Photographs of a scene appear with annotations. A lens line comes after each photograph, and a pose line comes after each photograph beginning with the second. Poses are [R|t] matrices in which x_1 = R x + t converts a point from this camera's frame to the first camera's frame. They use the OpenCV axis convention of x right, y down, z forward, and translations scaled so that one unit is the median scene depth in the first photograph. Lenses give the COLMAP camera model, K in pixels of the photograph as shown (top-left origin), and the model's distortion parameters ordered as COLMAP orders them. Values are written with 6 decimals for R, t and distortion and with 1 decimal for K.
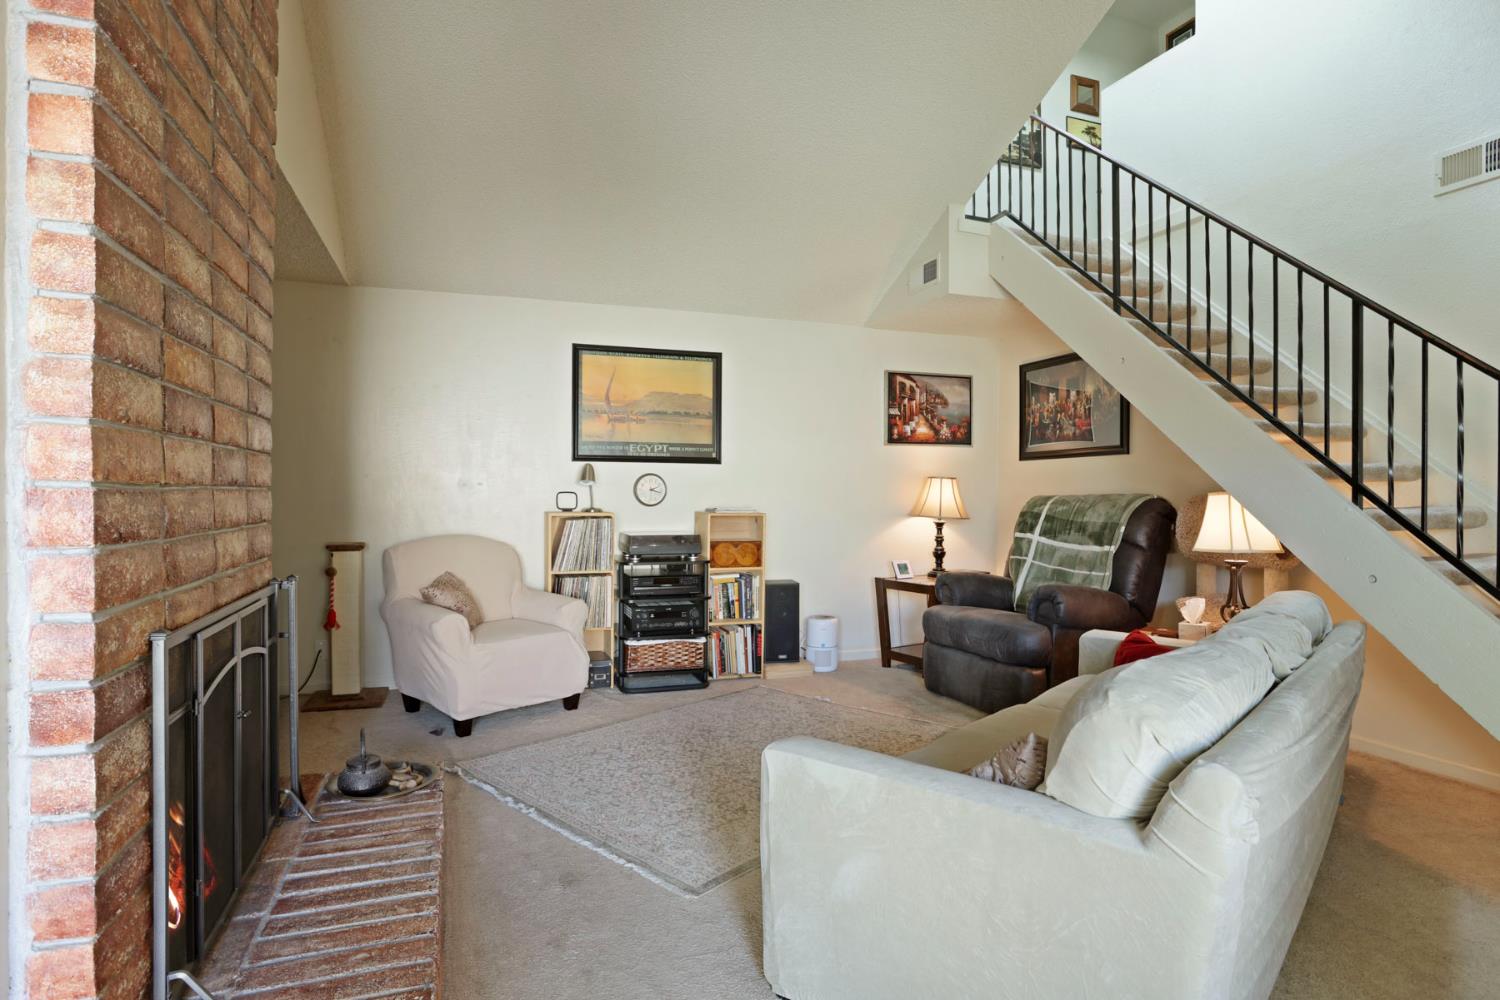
lens RADIAL K [[786.3, 0, 746.9], [0, 786.3, 493.4], [0, 0, 1]] dist [-0.071864, 0.038121]
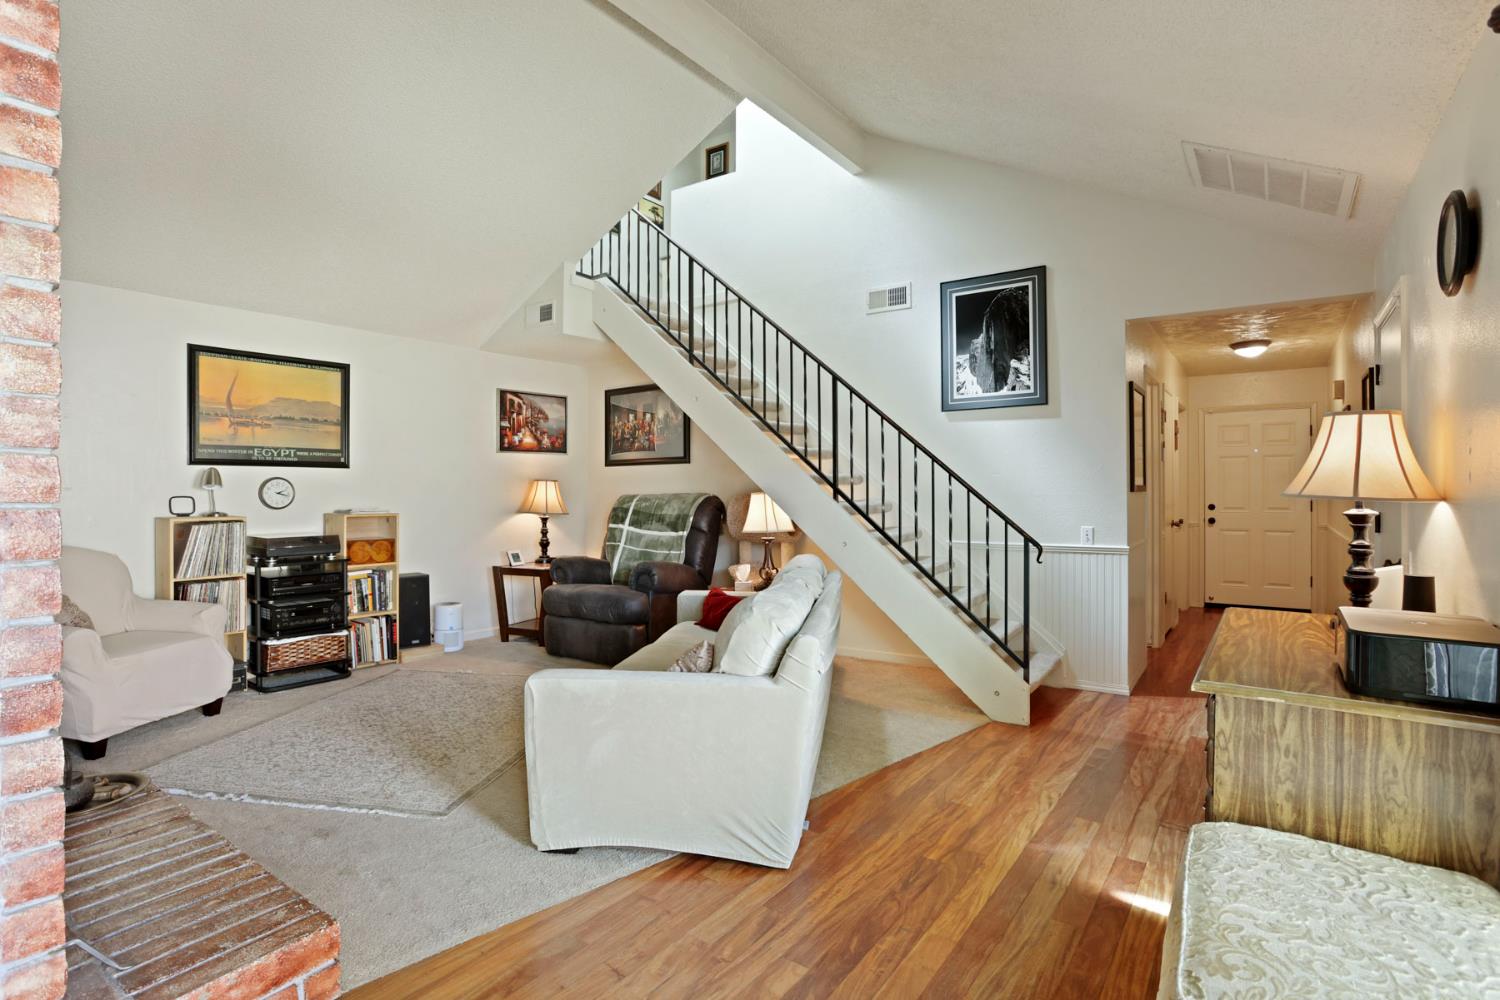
lens RADIAL K [[731.7, 0, 748.4], [0, 731.7, 476.2], [0, 0, 1]] dist [-0.069560, 0.031309]
pose [[0.827636, 0.002134, 0.561261, -0.158170], [0.008008, 0.999846, -0.015610, -0.008367], [-0.561208, 0.017414, 0.827491, -0.132793]]
